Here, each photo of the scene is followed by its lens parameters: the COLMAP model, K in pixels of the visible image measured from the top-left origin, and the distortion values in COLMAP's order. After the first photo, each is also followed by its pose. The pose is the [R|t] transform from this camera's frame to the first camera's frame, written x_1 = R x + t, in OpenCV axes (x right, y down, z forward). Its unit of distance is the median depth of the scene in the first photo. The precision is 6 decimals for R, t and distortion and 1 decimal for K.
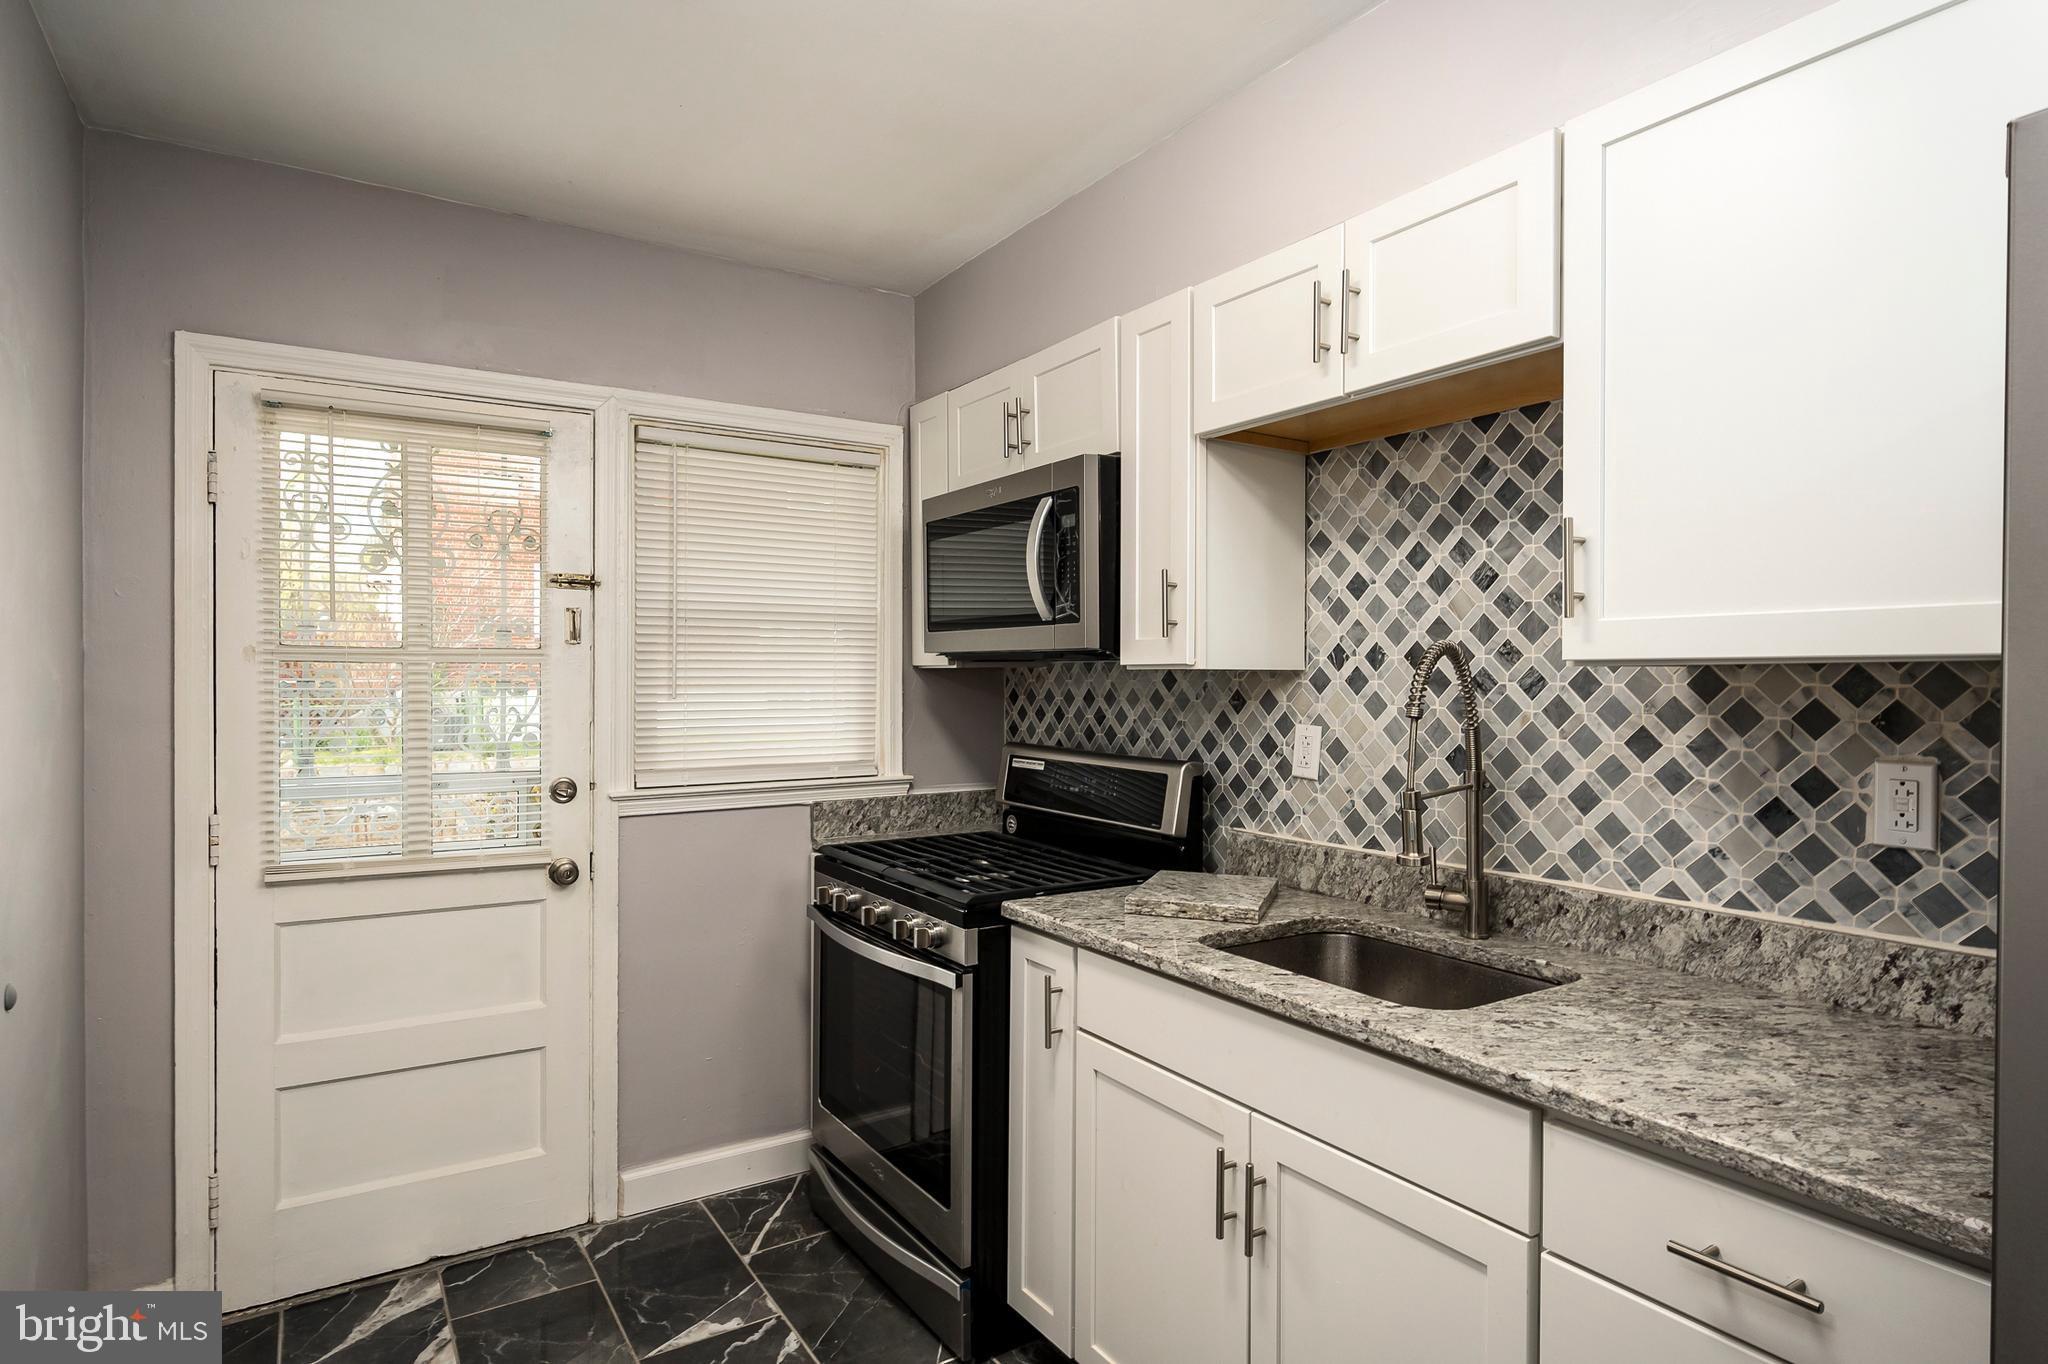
lens RADIAL K [[1138.7, 0, 1024.0], [0, 1138.7, 682.0], [0, 0, 1]] dist [0.000637, -0.000119]
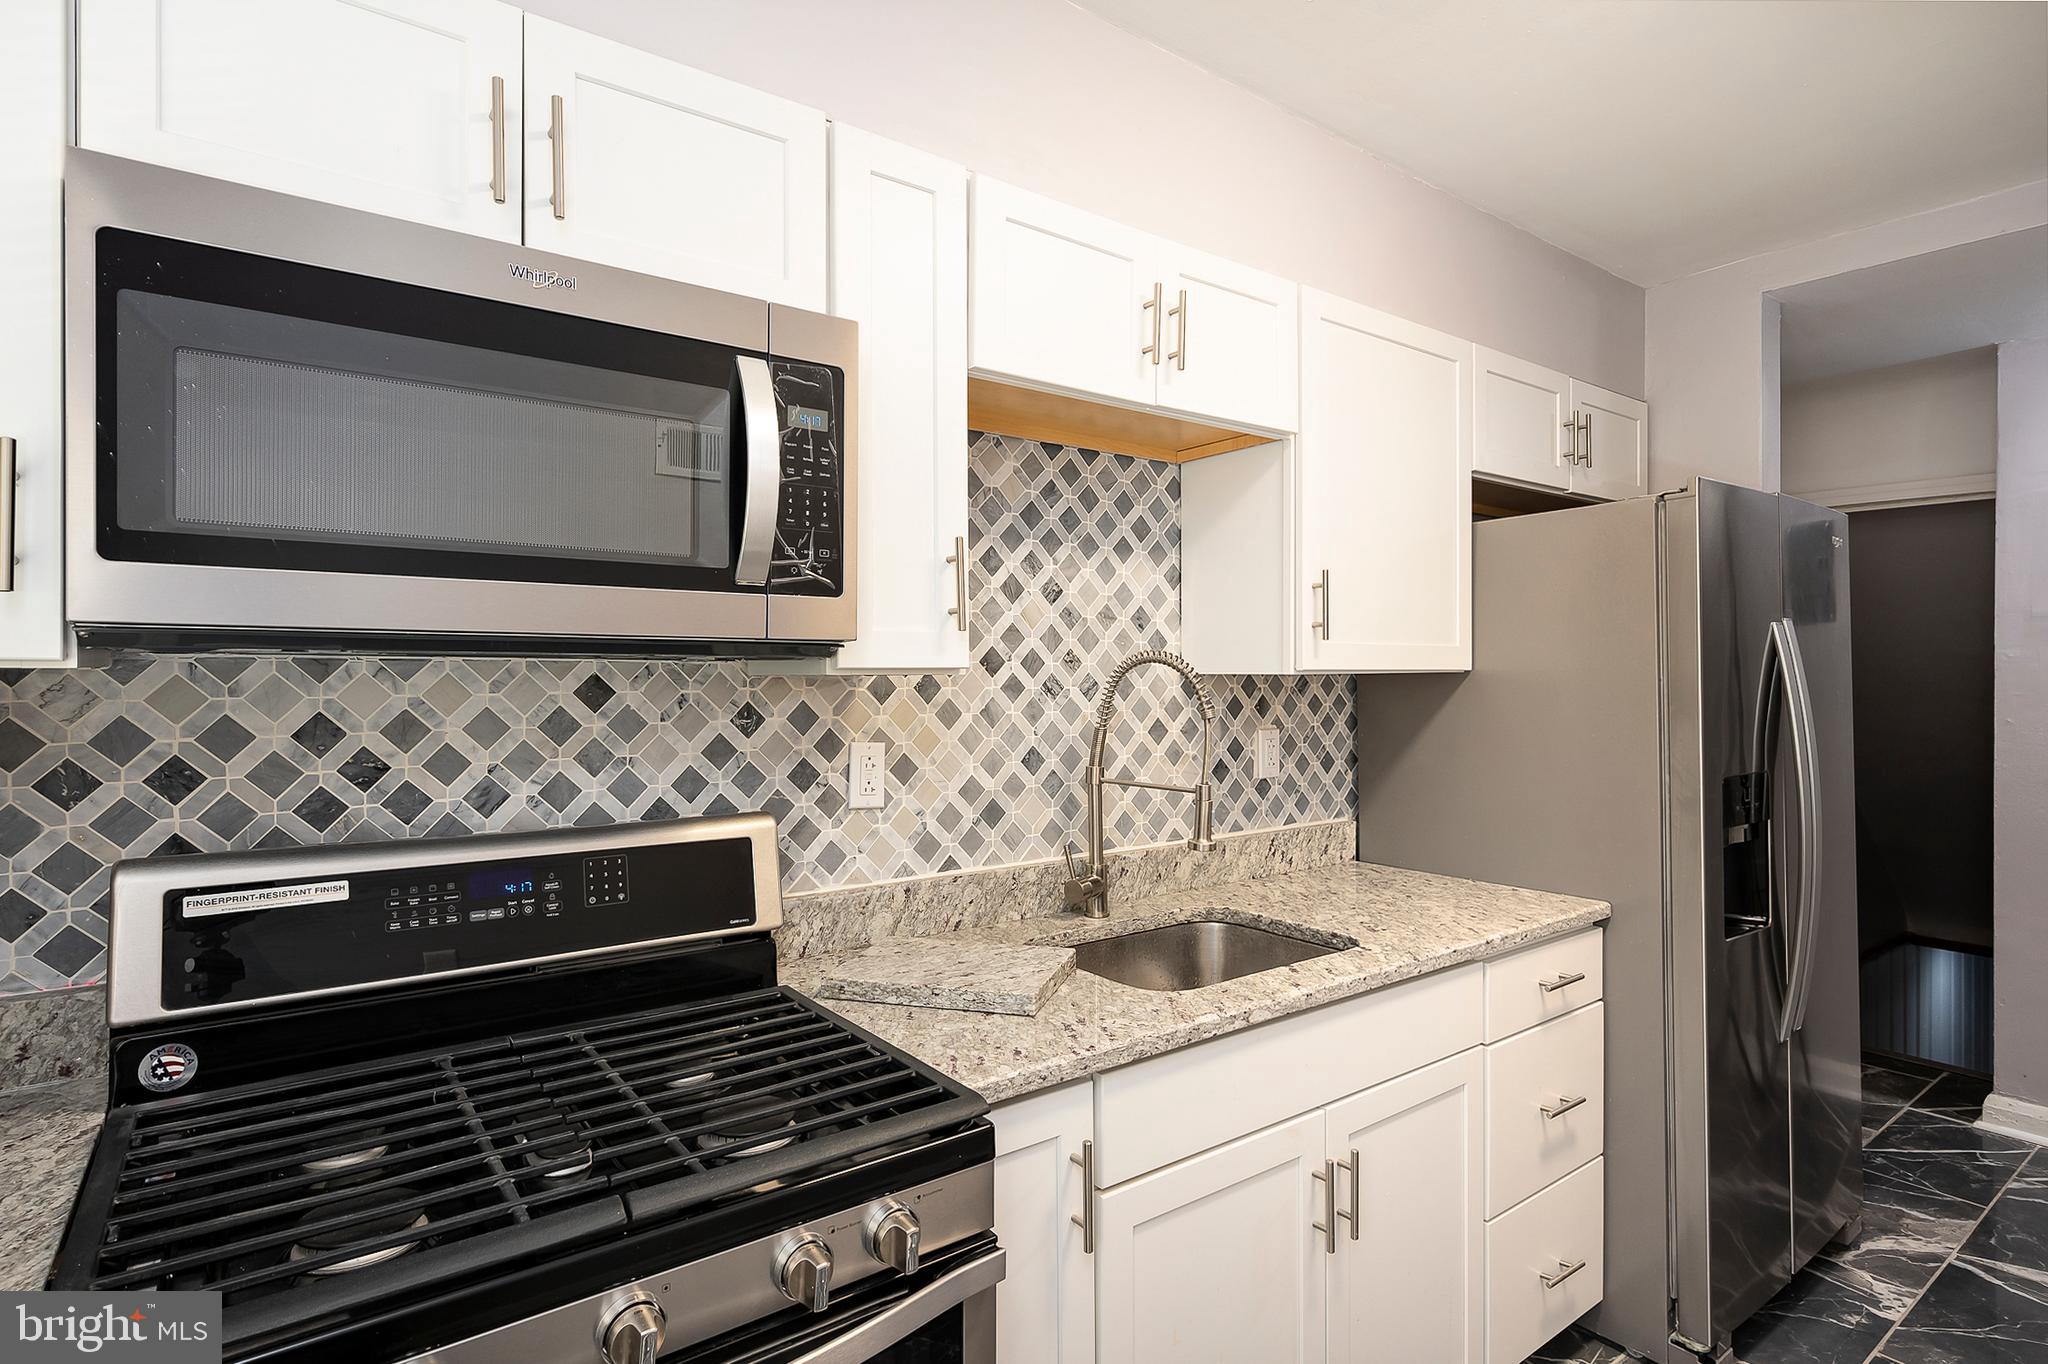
lens RADIAL K [[1031.0, 0, 1020.4], [0, 1031.0, 681.2], [0, 0, 1]] dist [0.000635, -0.000418]
pose [[-0.068577, -0.006398, 0.997625, -0.582332], [0.007179, 0.999950, 0.006906, -0.012741], [-0.997620, 0.007636, -0.068528, 1.100194]]
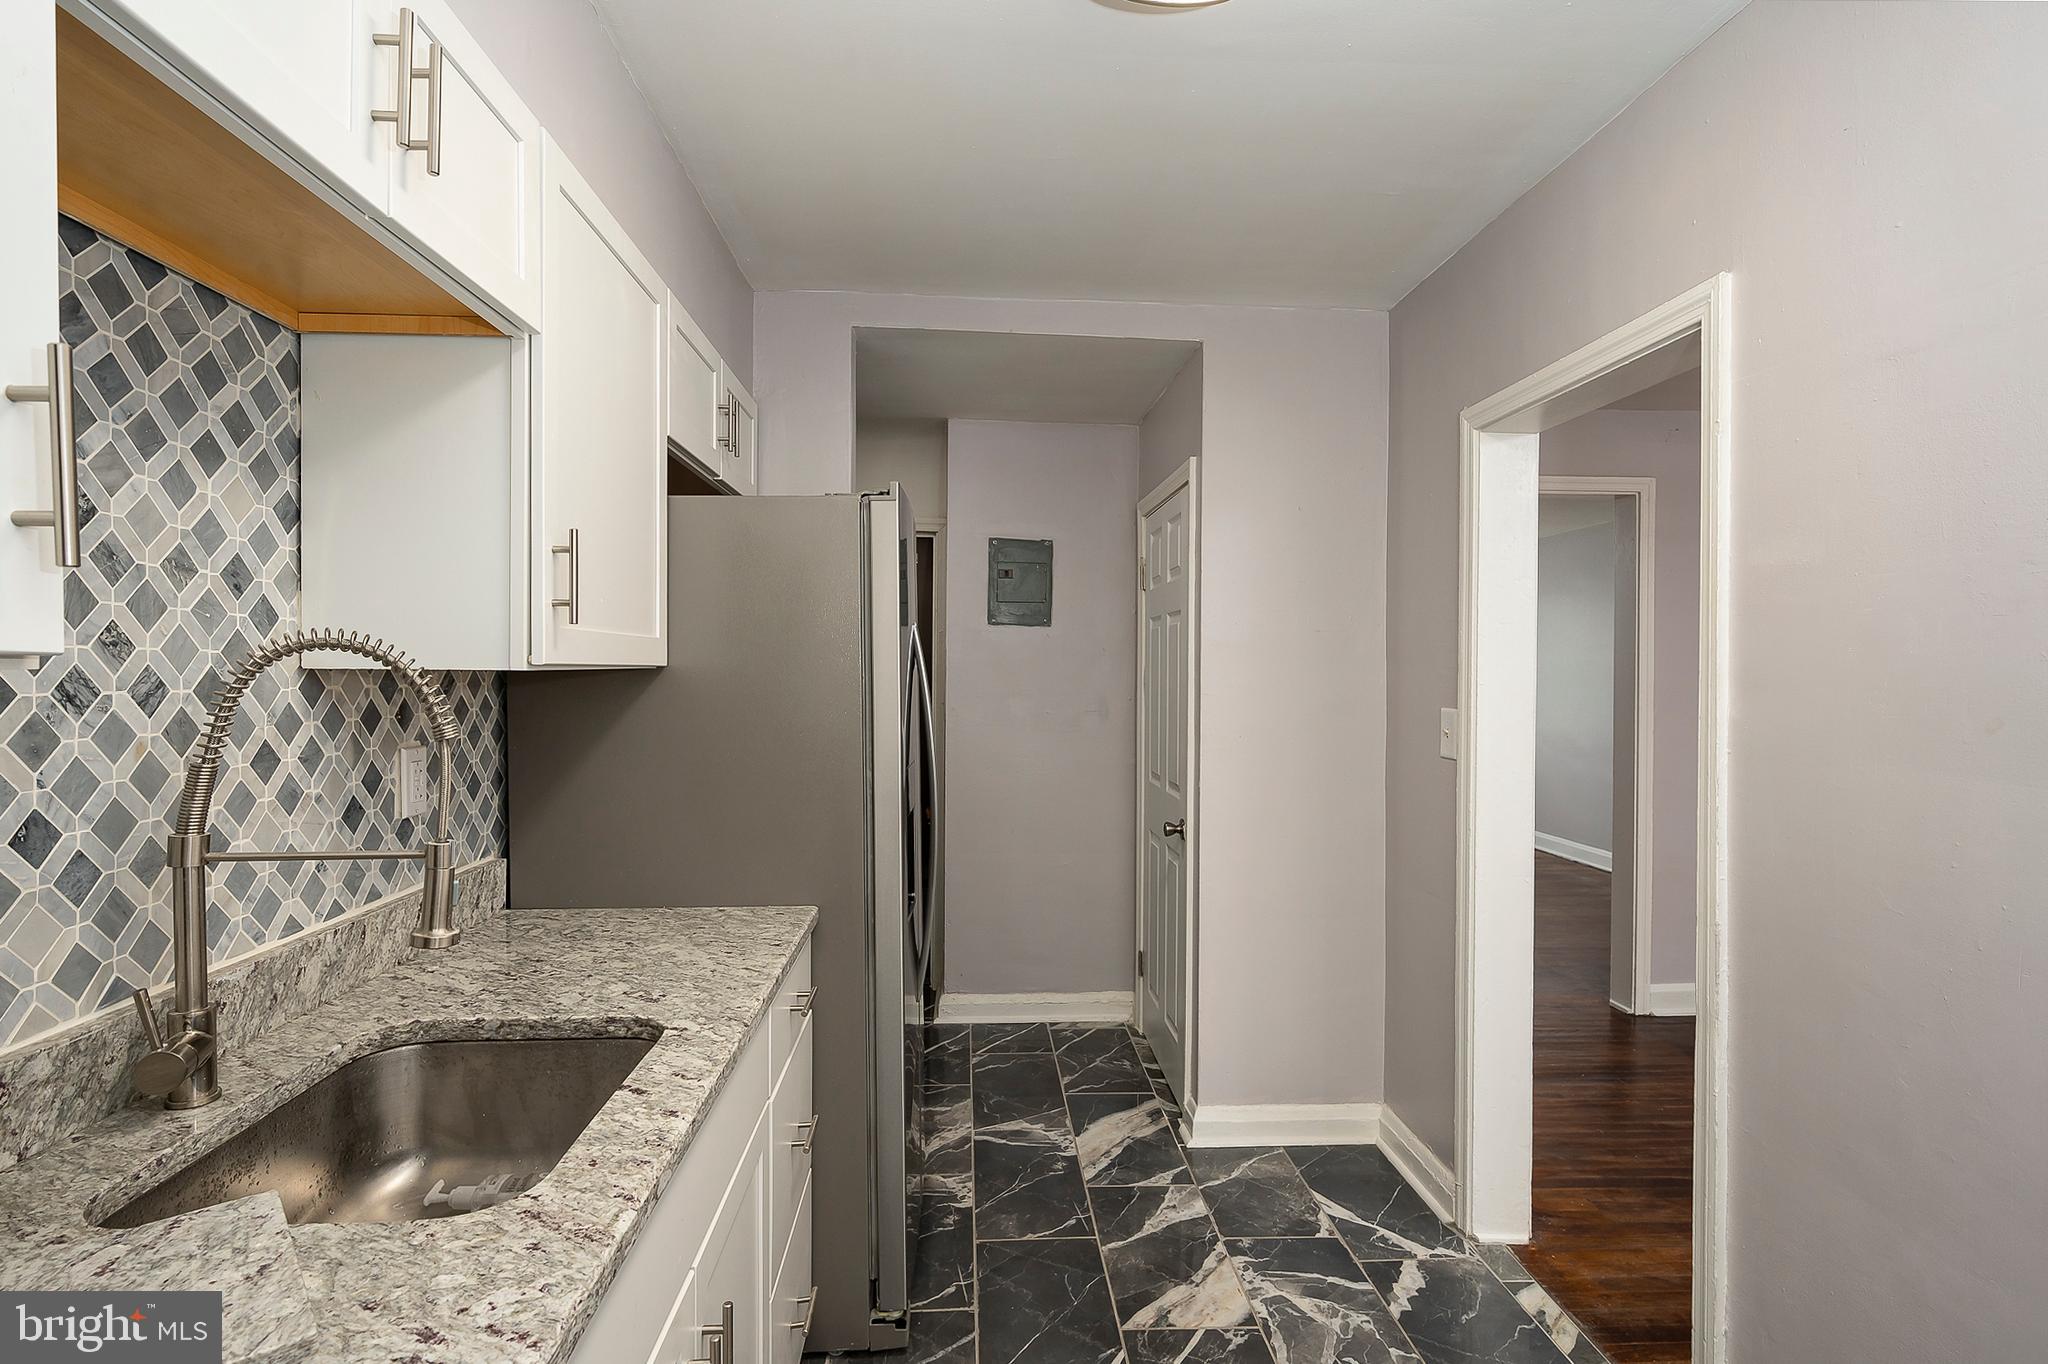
lens RADIAL K [[1031.0, 0, 1020.4], [0, 1031.0, 681.2], [0, 0, 1]] dist [0.000635, -0.000418]
pose [[-0.871320, -0.008462, 0.490642, -0.260556], [-0.001651, 0.999896, 0.014312, -0.013621], [-0.490712, 0.011660, -0.871244, 1.219323]]
